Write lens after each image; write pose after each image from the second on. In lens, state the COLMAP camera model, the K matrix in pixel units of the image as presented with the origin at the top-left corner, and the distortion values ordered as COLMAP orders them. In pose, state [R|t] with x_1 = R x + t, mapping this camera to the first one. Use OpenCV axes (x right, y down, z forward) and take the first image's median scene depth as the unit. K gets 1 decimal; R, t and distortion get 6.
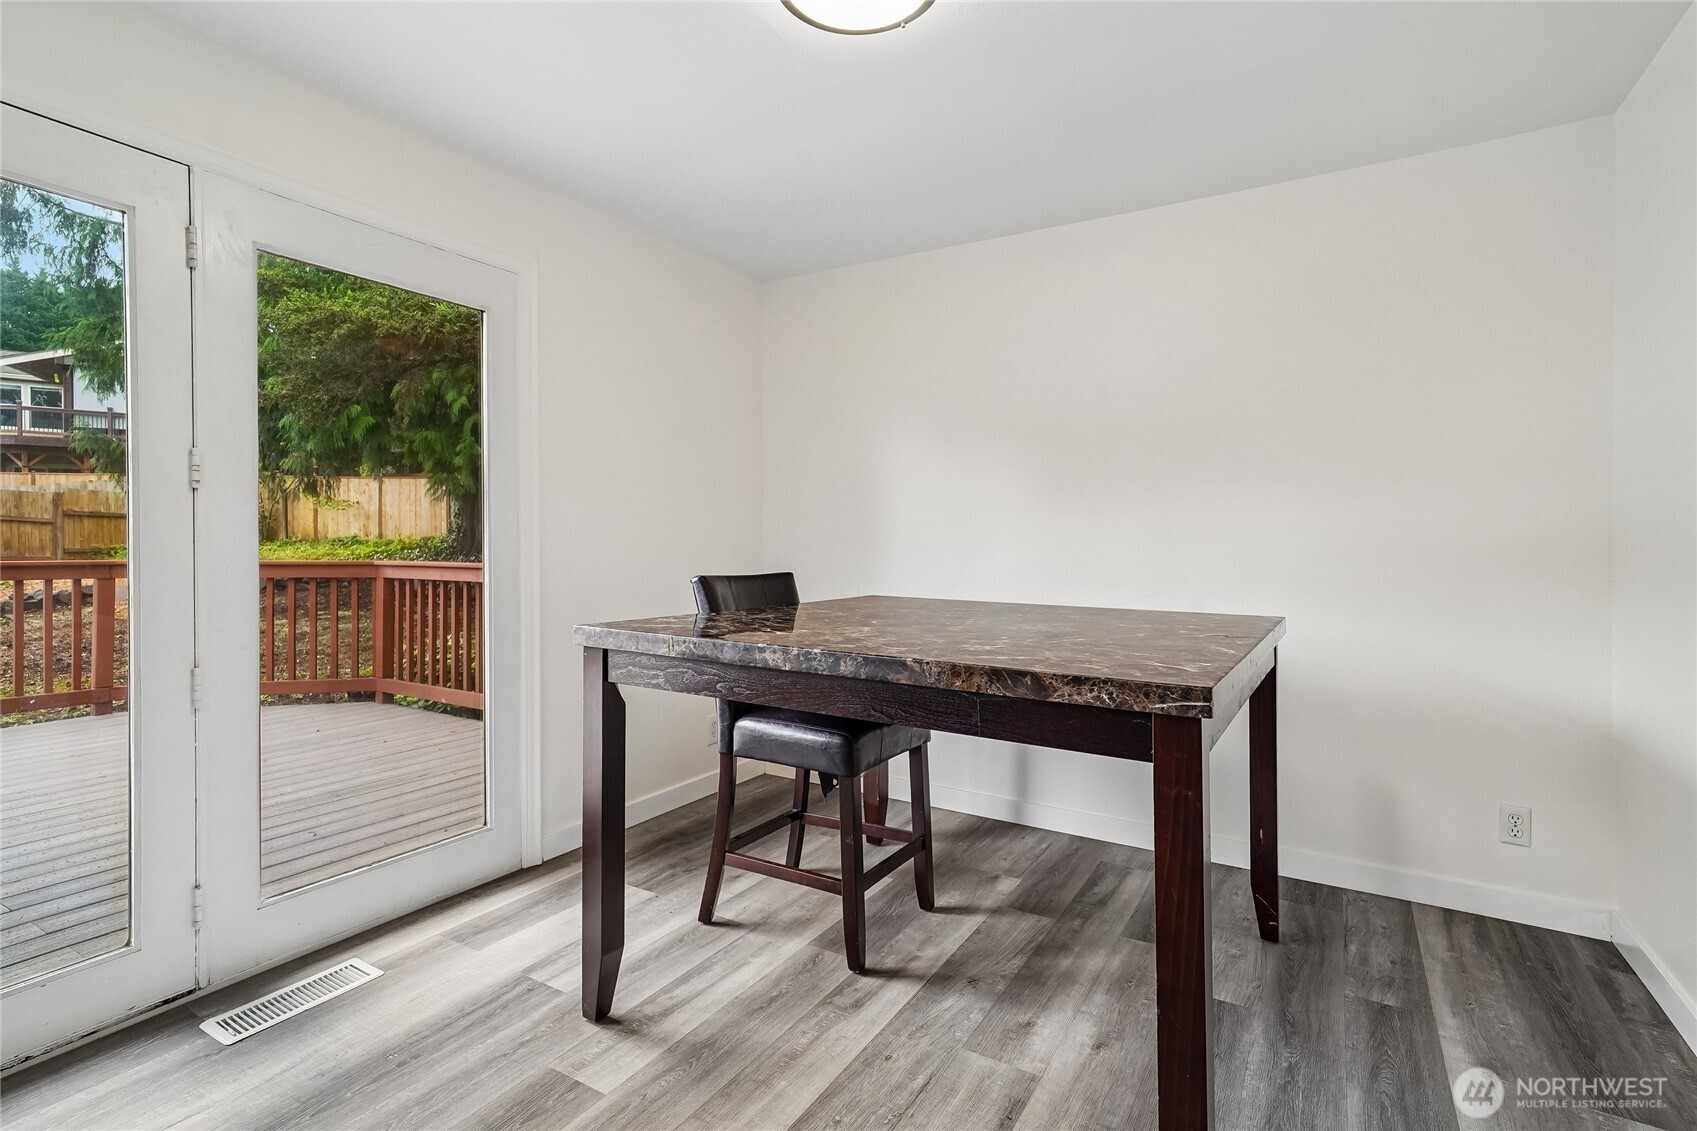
lens RADIAL K [[807.9, 0, 852.0], [0, 807.9, 536.7], [0, 0, 1]] dist [-0.004121, 0.010409]
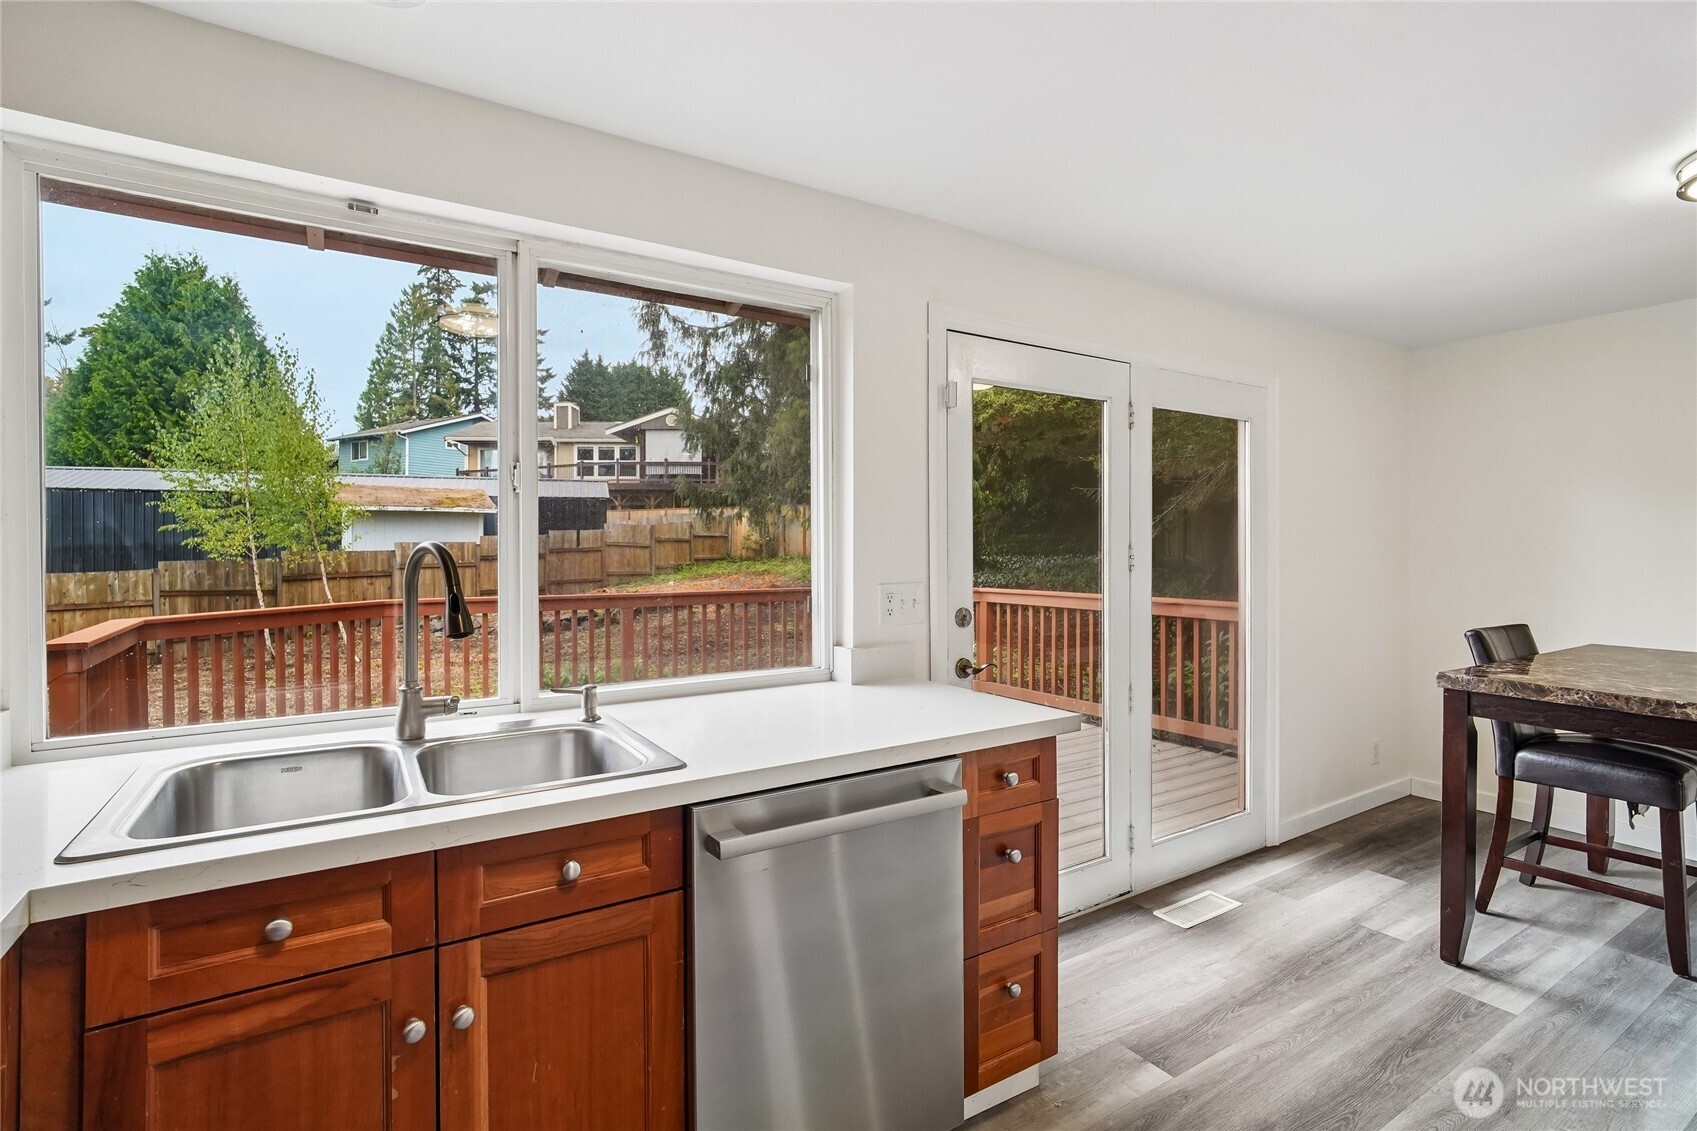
lens RADIAL K [[804.9, 0, 855.0], [0, 804.9, 556.6], [0, 0, 1]] dist [-0.024298, 0.013968]
pose [[0.899463, -0.006820, -0.436943, -0.511999], [0.013989, 0.999815, 0.013190, -0.094122], [0.436772, -0.017977, 0.899392, -0.506589]]
